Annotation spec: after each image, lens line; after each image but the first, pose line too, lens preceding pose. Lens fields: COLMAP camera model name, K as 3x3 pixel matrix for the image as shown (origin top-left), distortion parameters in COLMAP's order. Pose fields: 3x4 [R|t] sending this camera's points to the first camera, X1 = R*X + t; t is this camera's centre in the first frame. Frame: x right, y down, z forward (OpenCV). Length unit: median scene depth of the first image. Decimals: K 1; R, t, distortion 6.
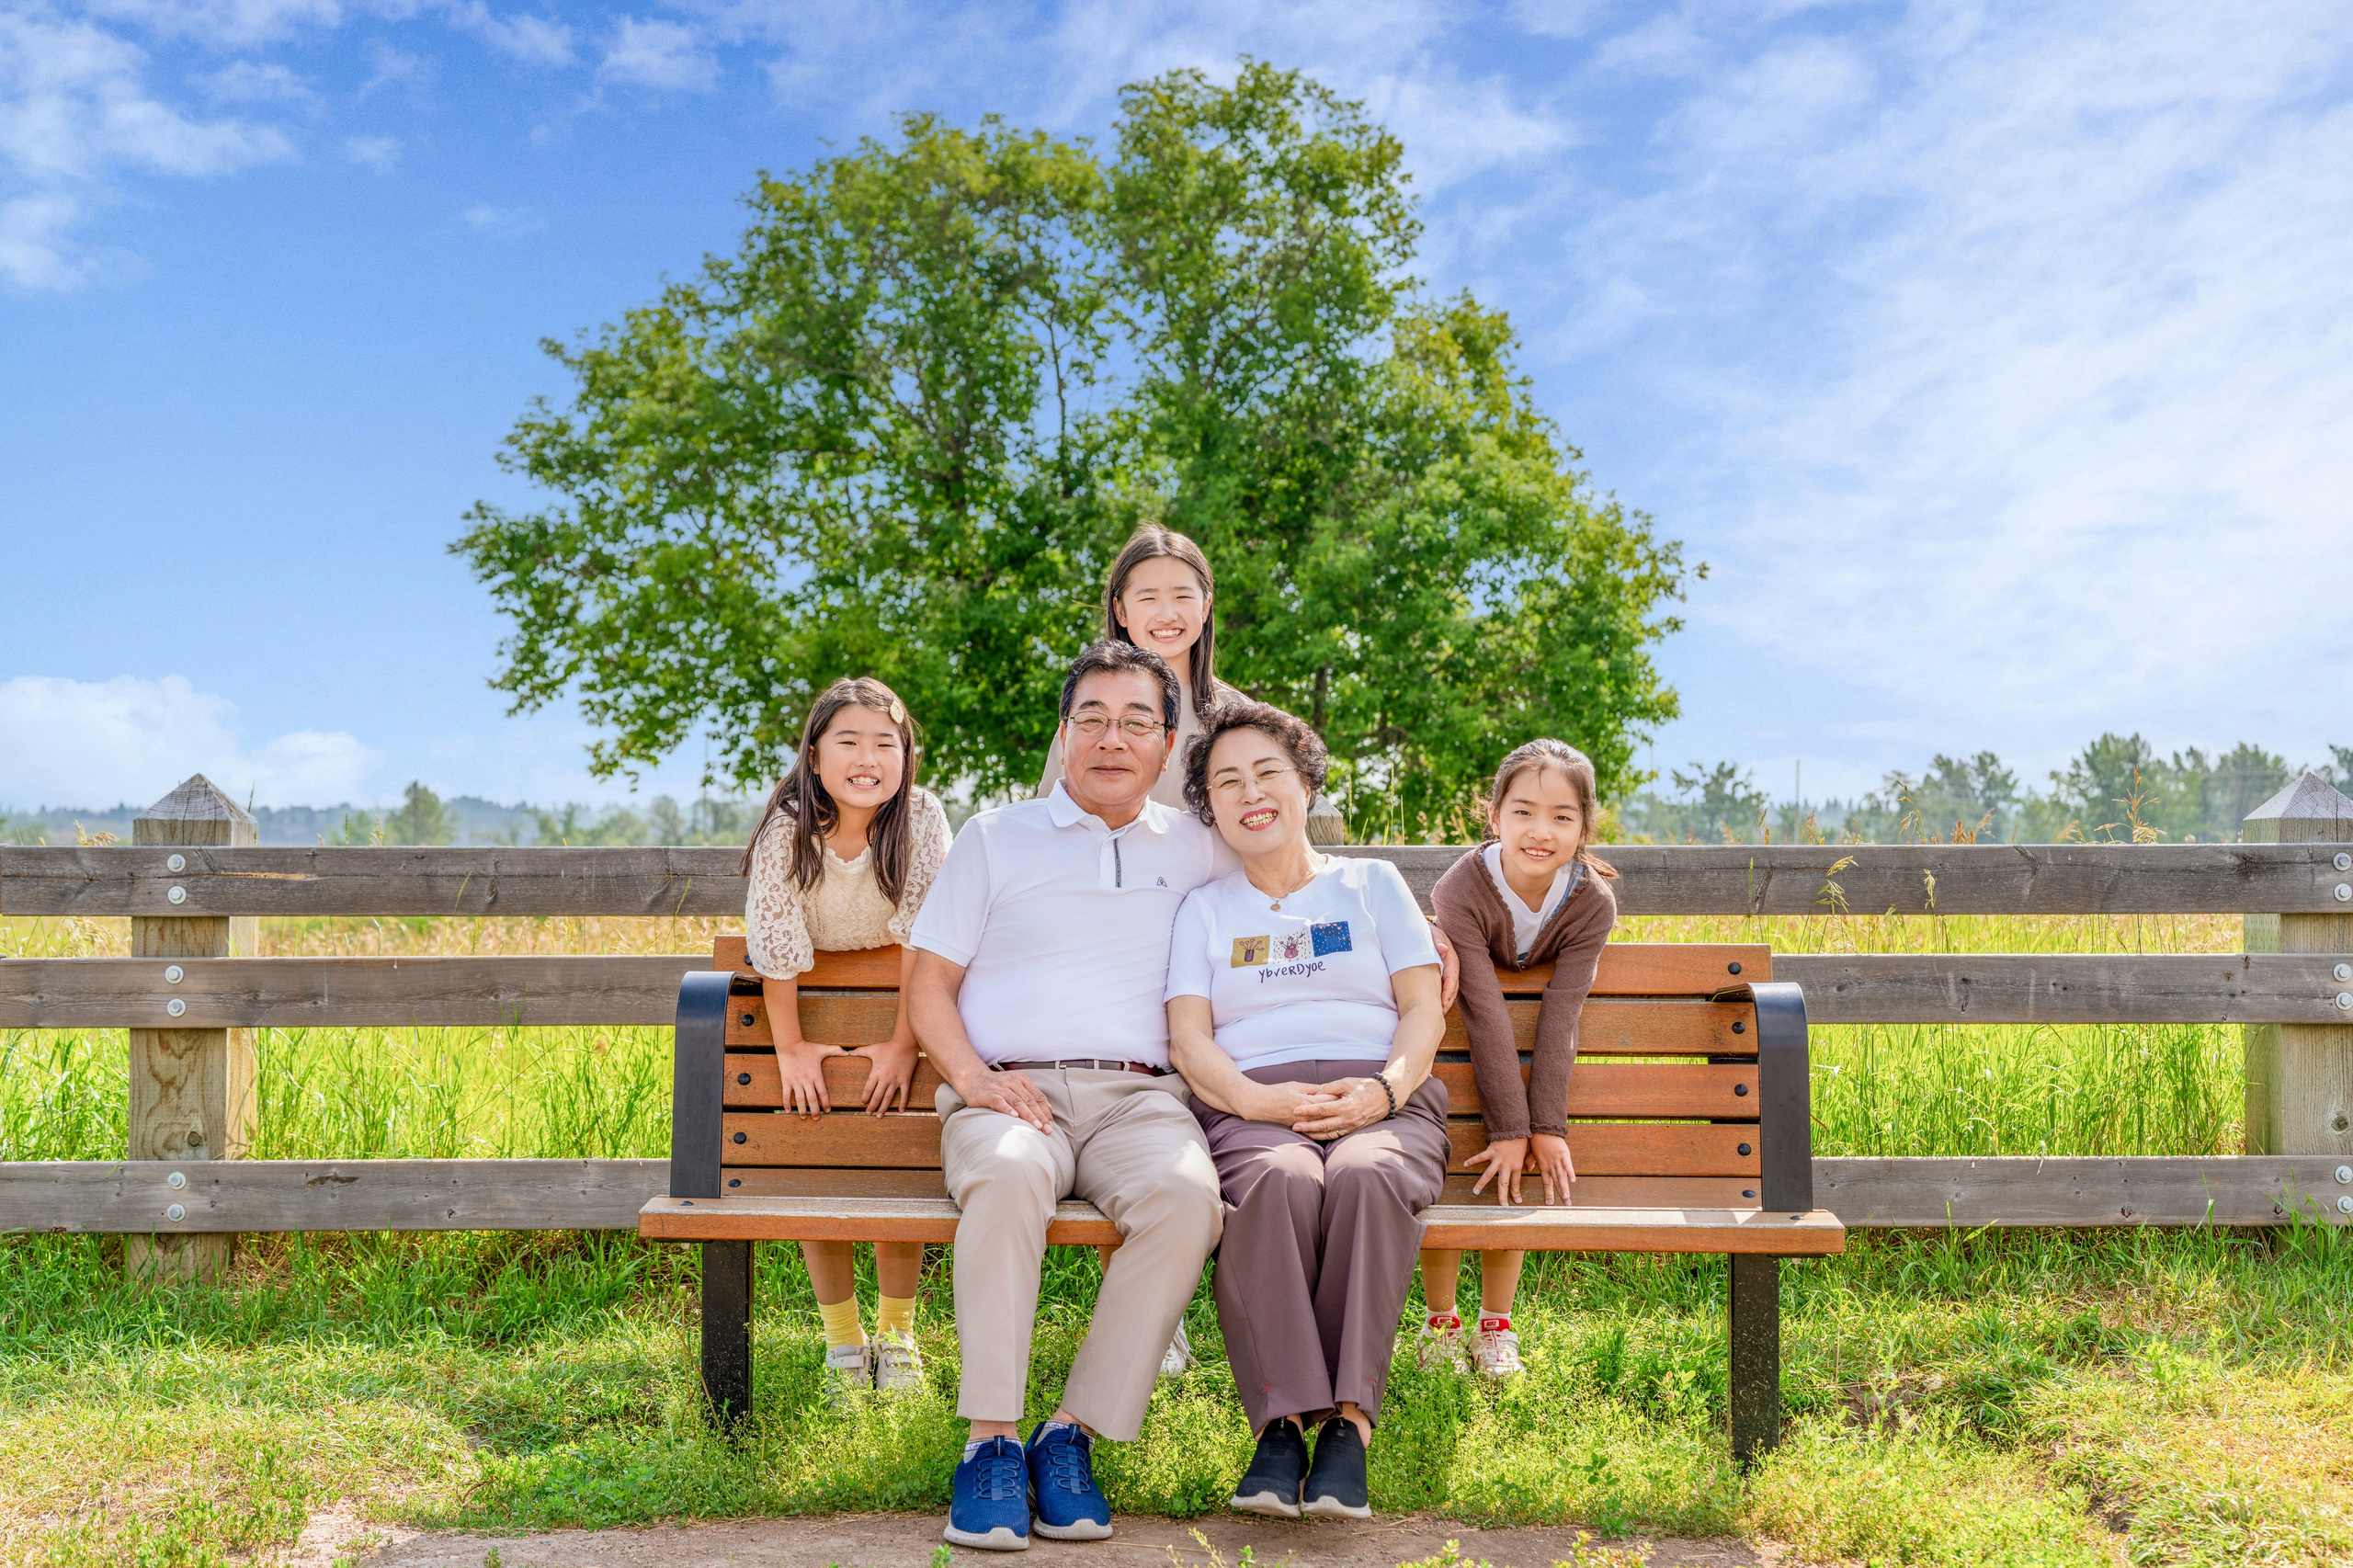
lens RADIAL K [[2638.8, 0, 1176.3], [0, 2638.8, 777.1], [0, 0, 1]] dist [0.022619, 0.000000]
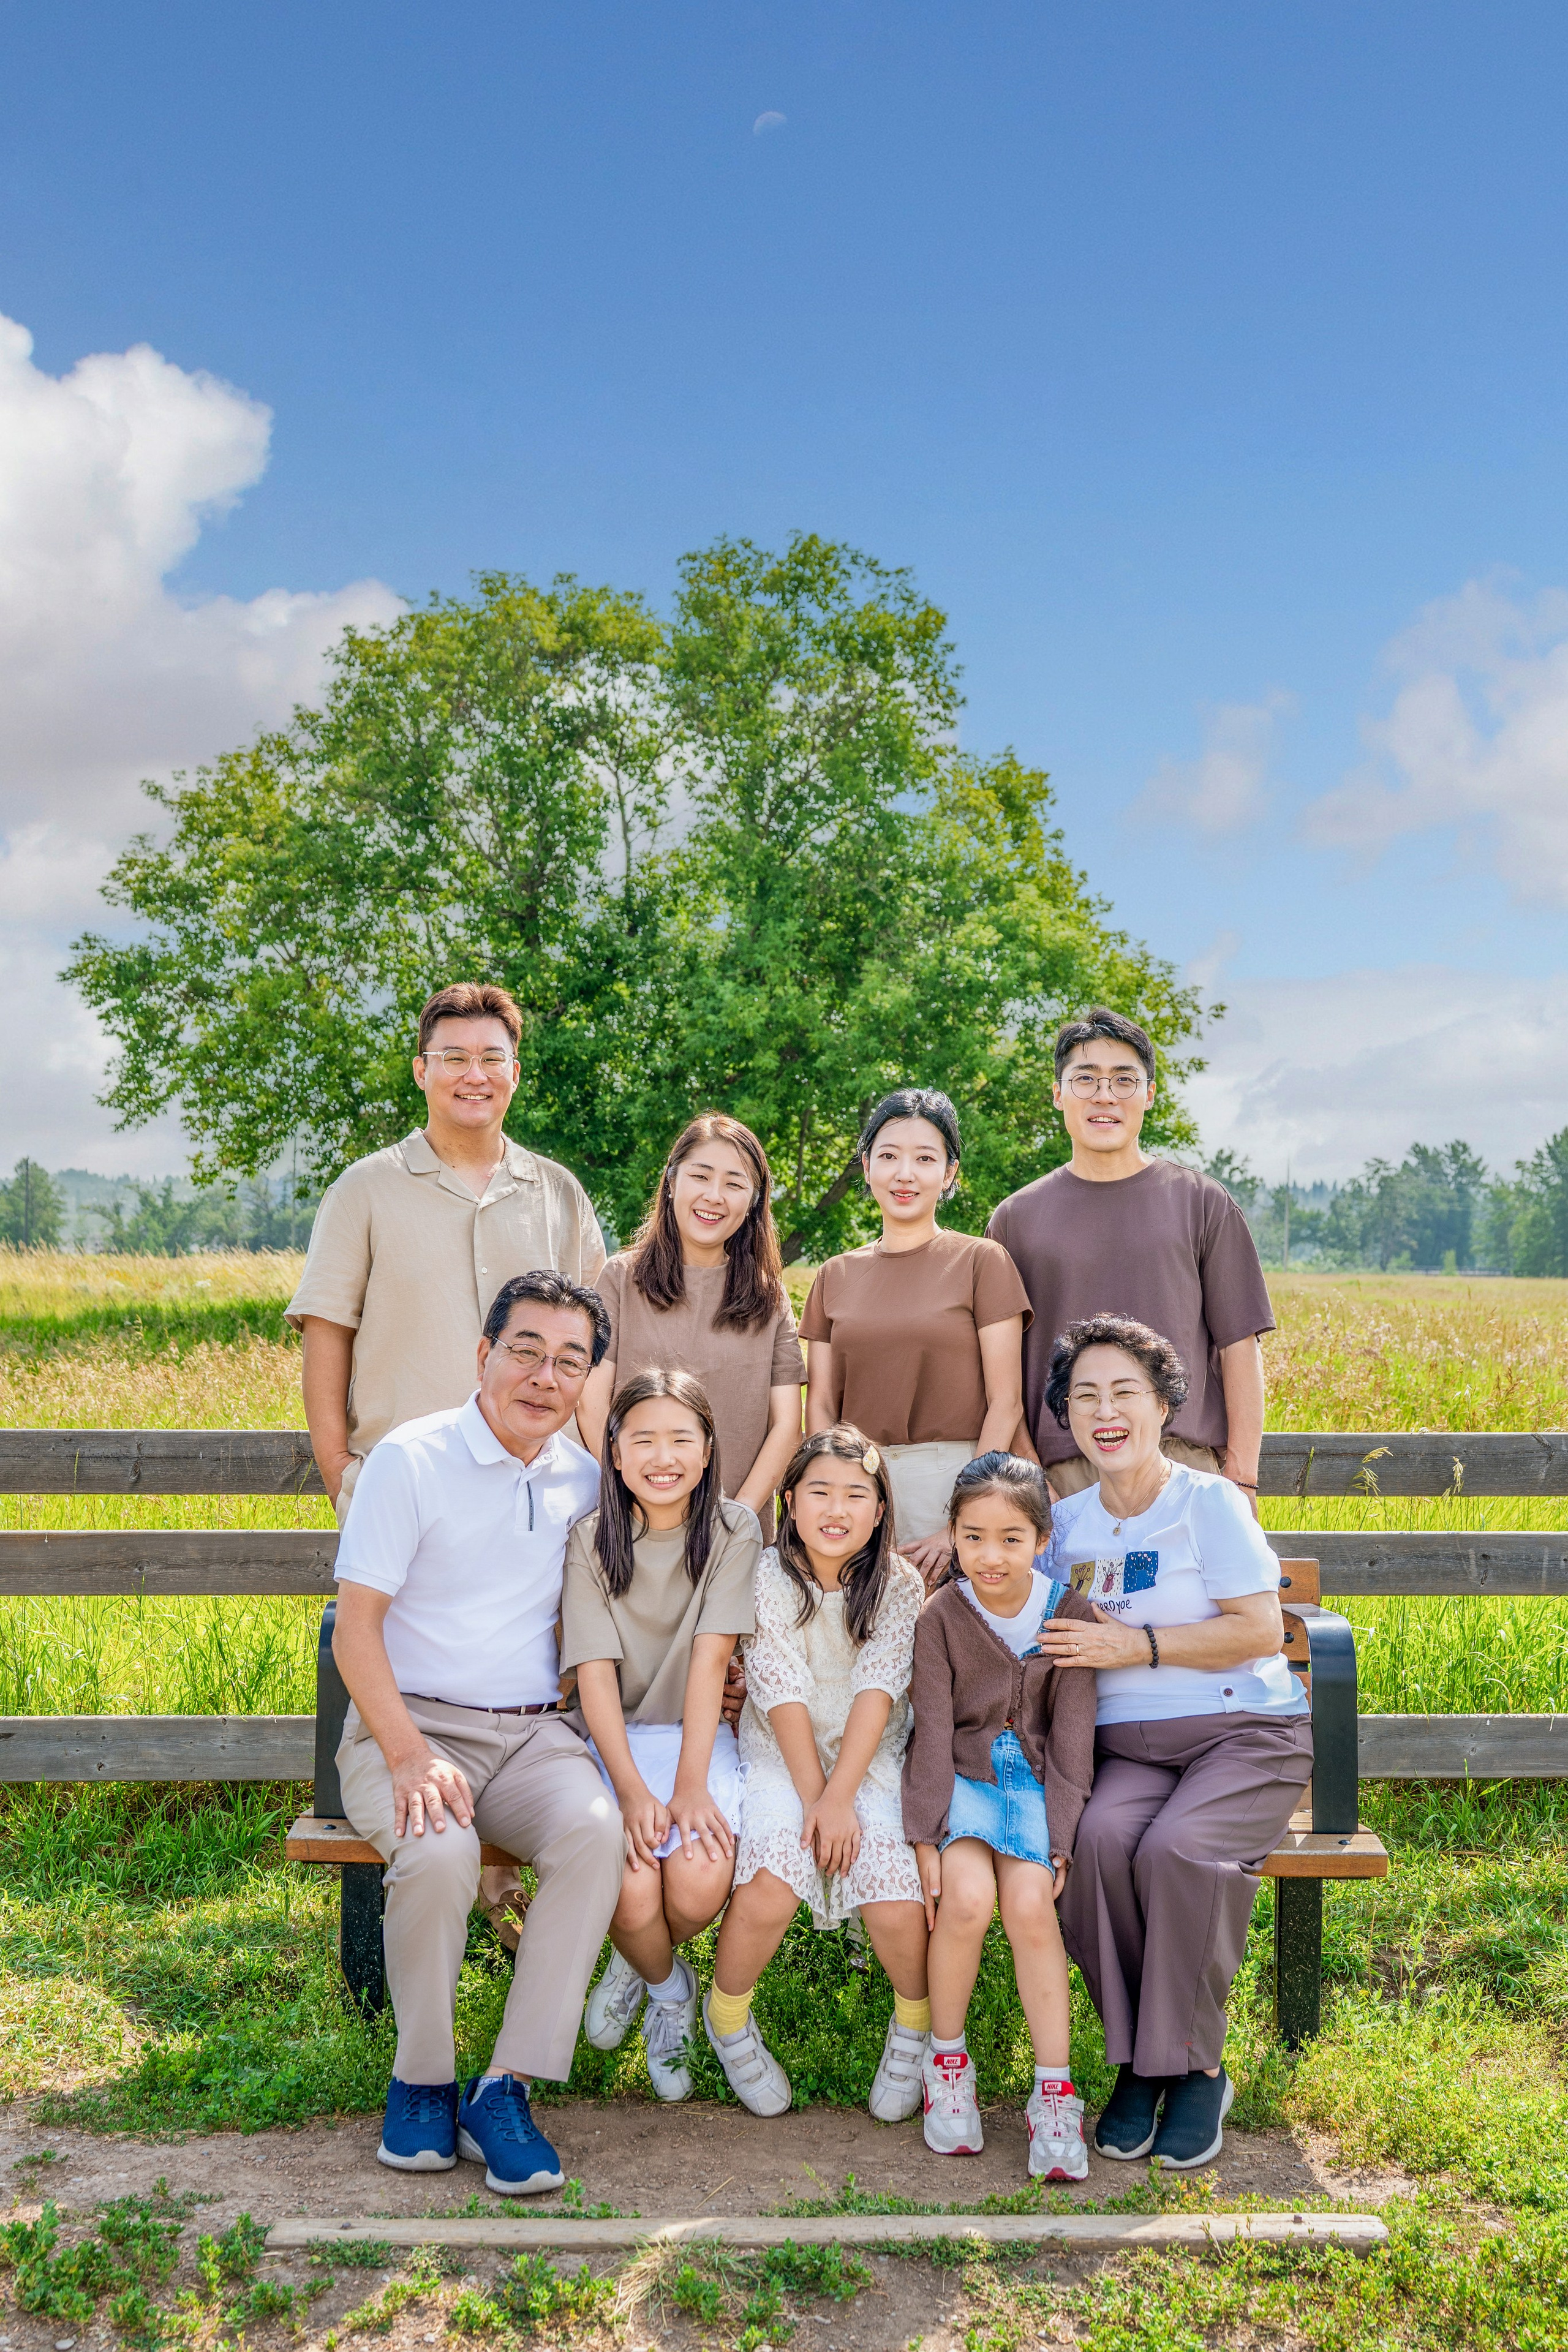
lens RADIAL K [[2395.8, 0, 783.7], [0, 2395.8, 1293.9], [0, 0, 1]] dist [0.017477, 0.000000]
pose [[0.999631, 0.002647, 0.027039, -0.019865], [-0.004508, 0.997607, 0.068991, -0.097077], [-0.026792, -0.069088, 0.997251, 0.019983]]
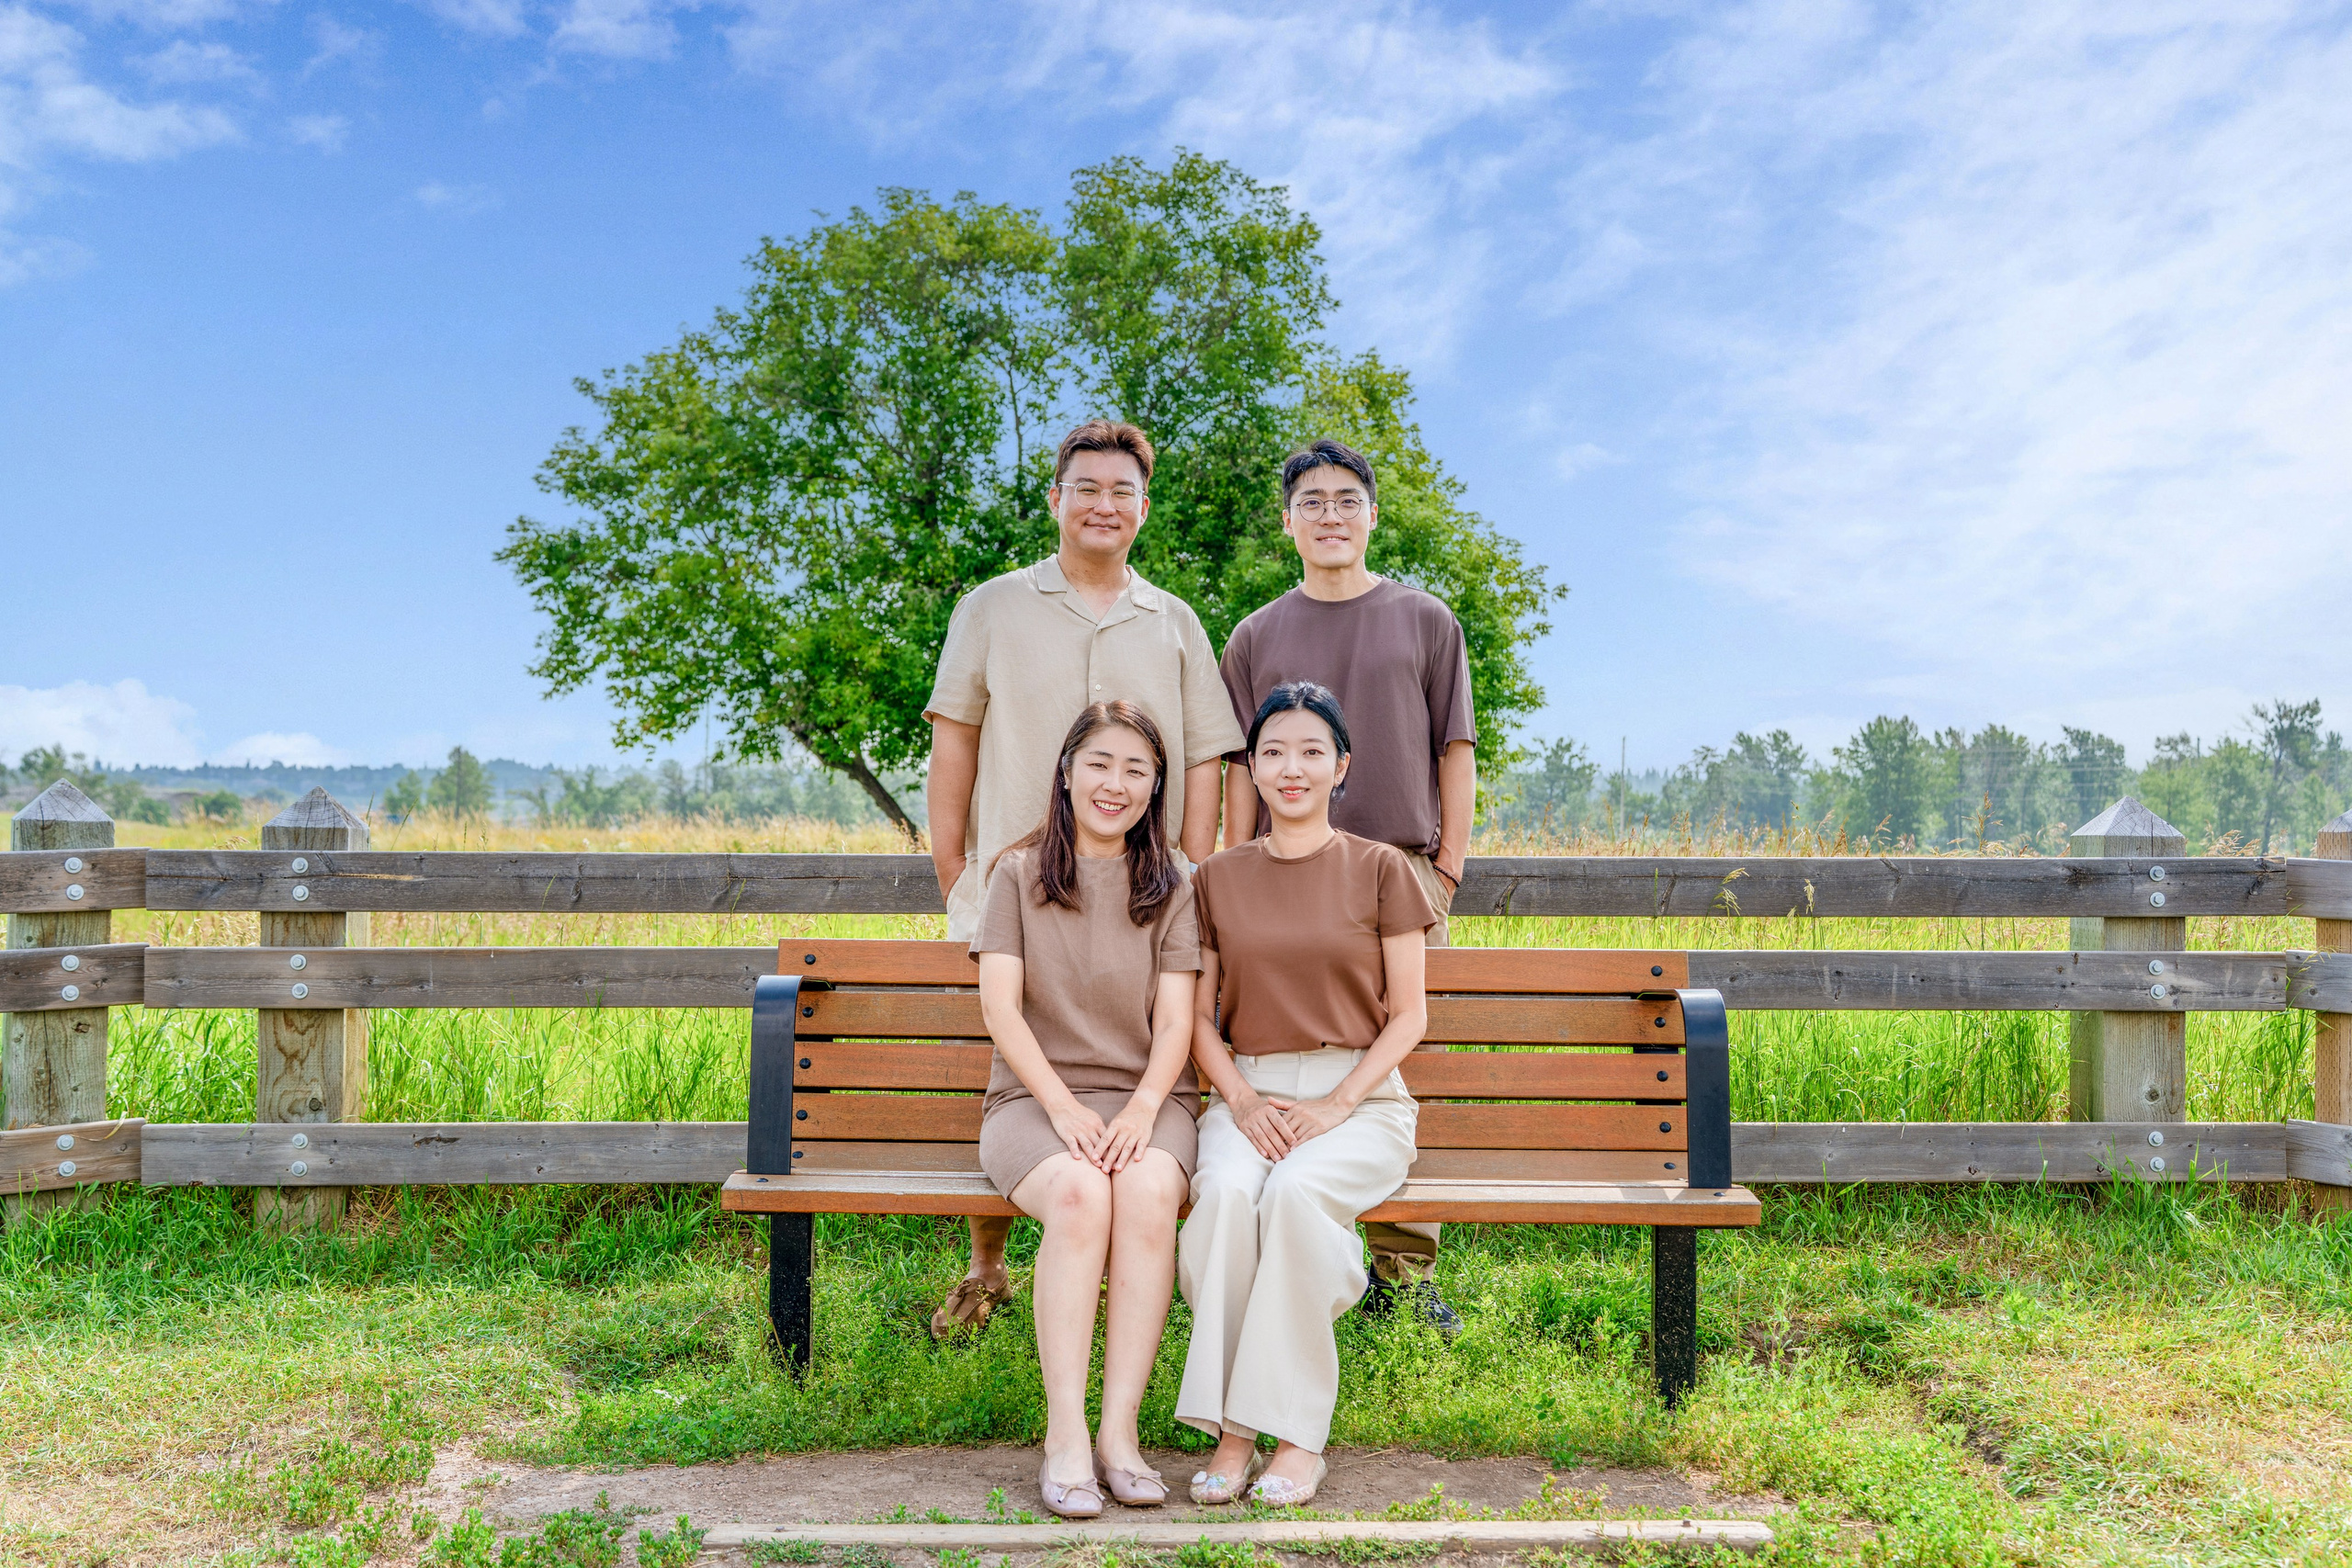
lens RADIAL K [[2209.0, 0, 1160.6], [0, 2209.0, 774.6], [0, 0, 1]] dist [0.027680, 0.000000]
pose [[0.999545, 0.005689, 0.029623, -0.031837], [-0.006147, 0.999863, 0.015395, -0.024084], [-0.029532, -0.015570, 0.999443, 0.025061]]
